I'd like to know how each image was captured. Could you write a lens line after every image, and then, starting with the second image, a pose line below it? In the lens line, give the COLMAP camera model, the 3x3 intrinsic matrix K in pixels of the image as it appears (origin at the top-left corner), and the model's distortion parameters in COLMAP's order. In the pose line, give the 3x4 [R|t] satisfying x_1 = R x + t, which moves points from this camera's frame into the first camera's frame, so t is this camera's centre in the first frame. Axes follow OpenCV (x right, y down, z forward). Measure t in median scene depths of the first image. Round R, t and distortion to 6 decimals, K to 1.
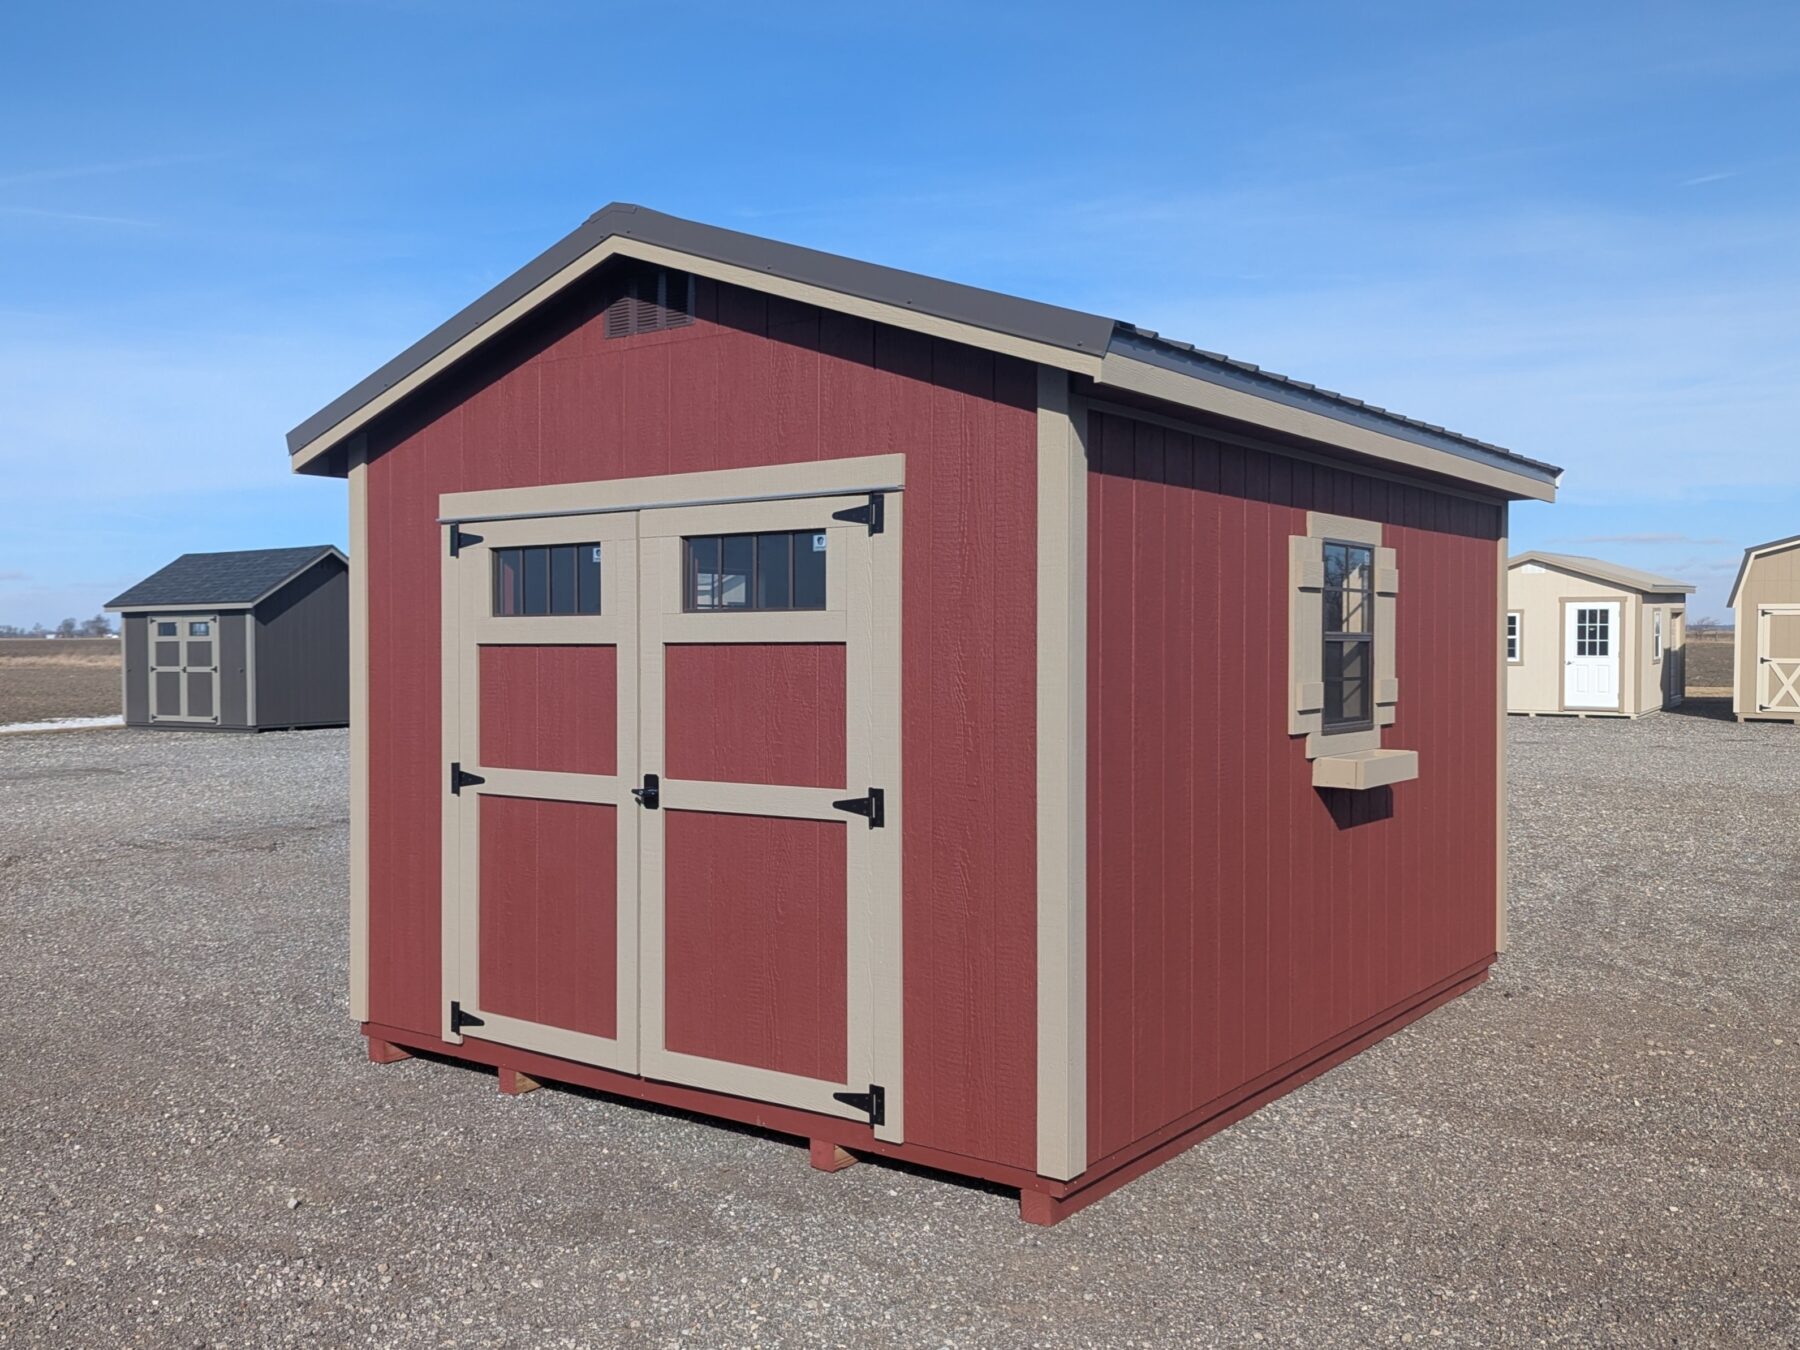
lens RADIAL K [[1455.0, 0, 900.0], [0, 1455.0, 675.0], [0, 0, 1]] dist [-0.002394, -0.004620]
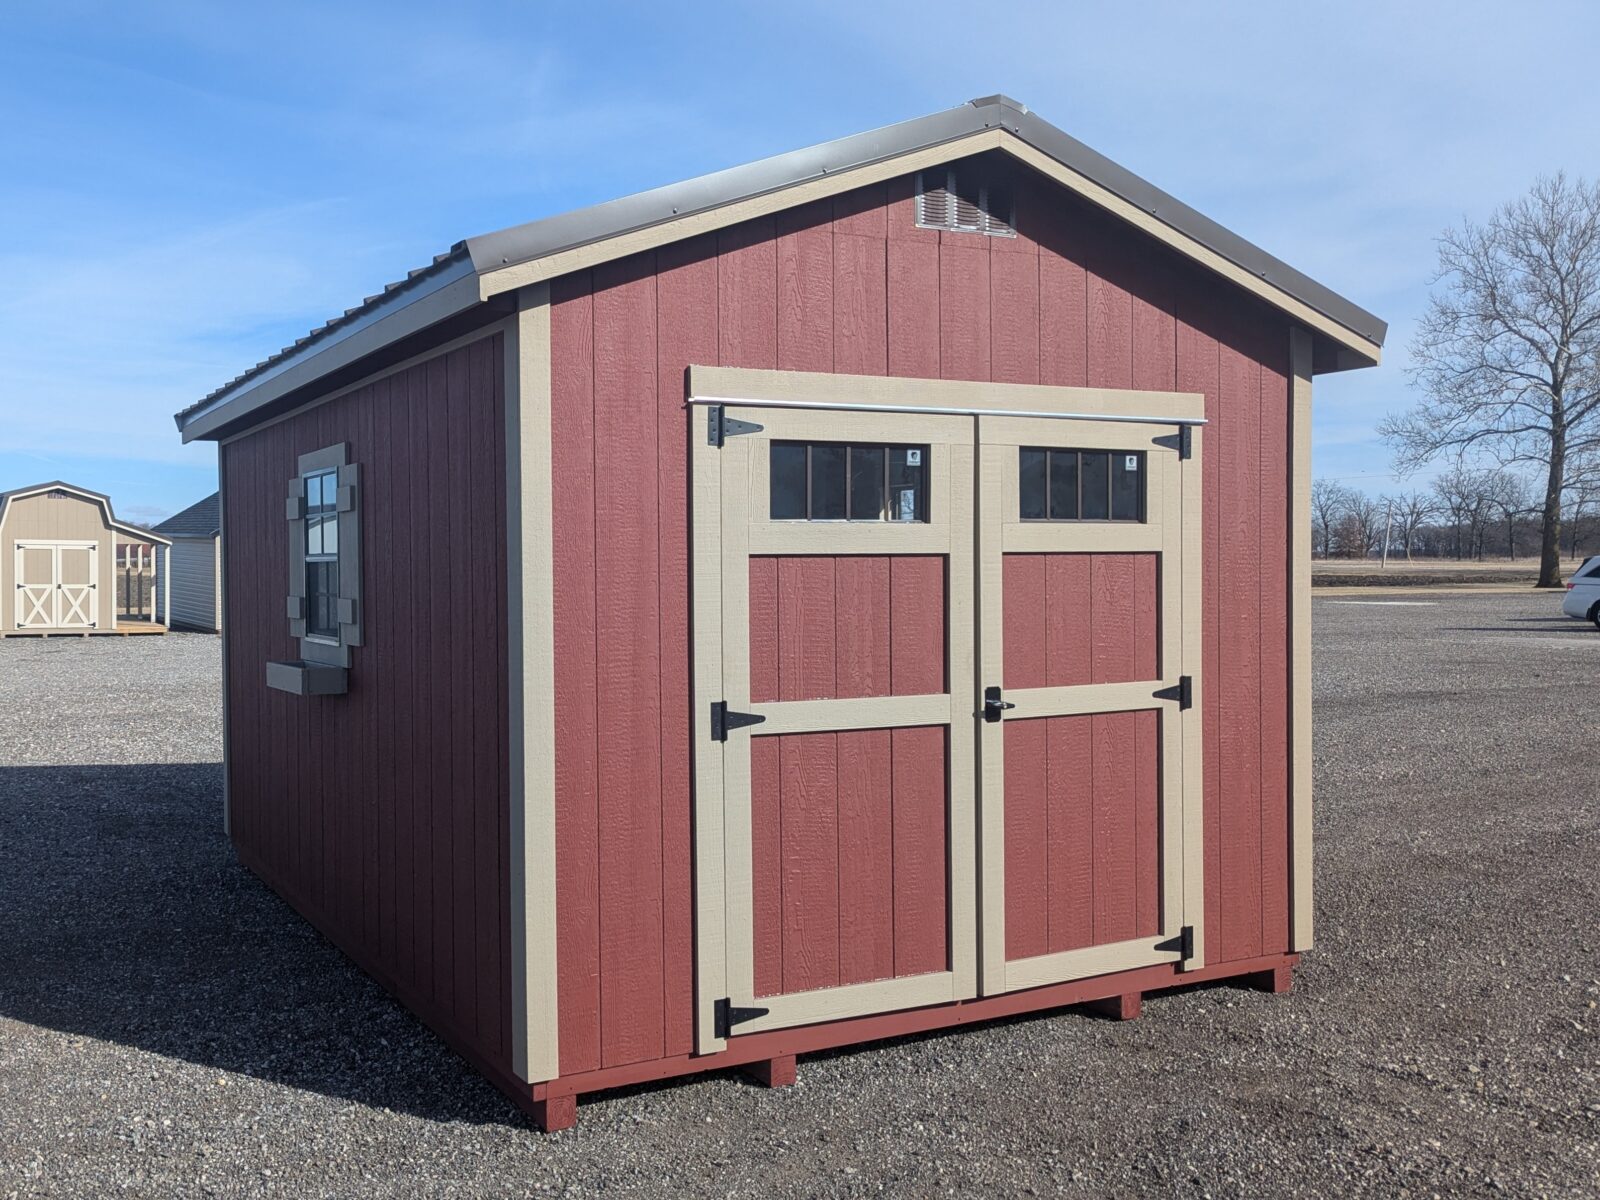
lens RADIAL K [[1321.0, 0, 481.6], [0, 1321.0, 602.9], [0, 0, 1]] dist [0.003569, -0.059150]
pose [[0.580922, -0.025114, 0.813571, -1.079093], [0.025309, 0.999598, 0.012785, -0.008177], [-0.813565, 0.013164, 0.581325, 0.752074]]
